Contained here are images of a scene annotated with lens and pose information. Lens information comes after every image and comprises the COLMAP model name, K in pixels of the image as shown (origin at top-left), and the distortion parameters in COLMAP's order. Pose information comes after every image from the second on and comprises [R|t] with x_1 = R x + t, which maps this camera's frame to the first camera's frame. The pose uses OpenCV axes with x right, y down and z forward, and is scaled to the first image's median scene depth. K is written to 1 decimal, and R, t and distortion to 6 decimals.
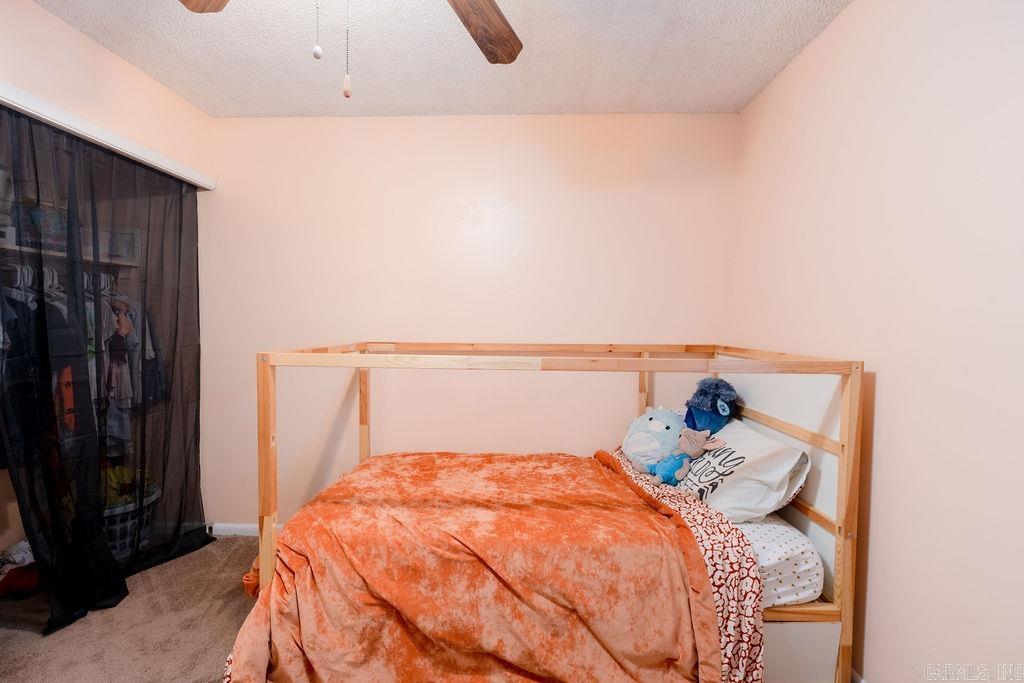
lens RADIAL K [[460.0, 0, 512.3], [0, 460.0, 341.4], [0, 0, 1]] dist [-0.013836, 0.005447]
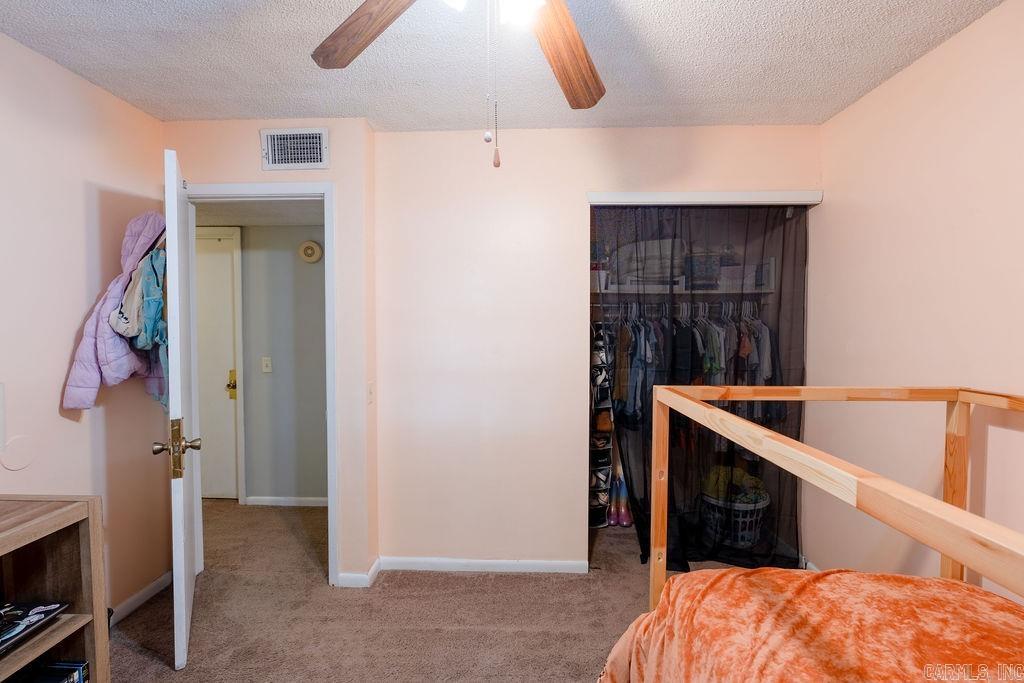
lens RADIAL K [[460.0, 0, 510.6], [0, 460.0, 339.7], [0, 0, 1]] dist [-0.013836, 0.005447]
pose [[0.000538, 0.020614, -0.999787, 0.295435], [-0.035020, 0.999175, 0.020582, -0.056348], [0.999386, 0.035002, 0.001260, 0.413430]]
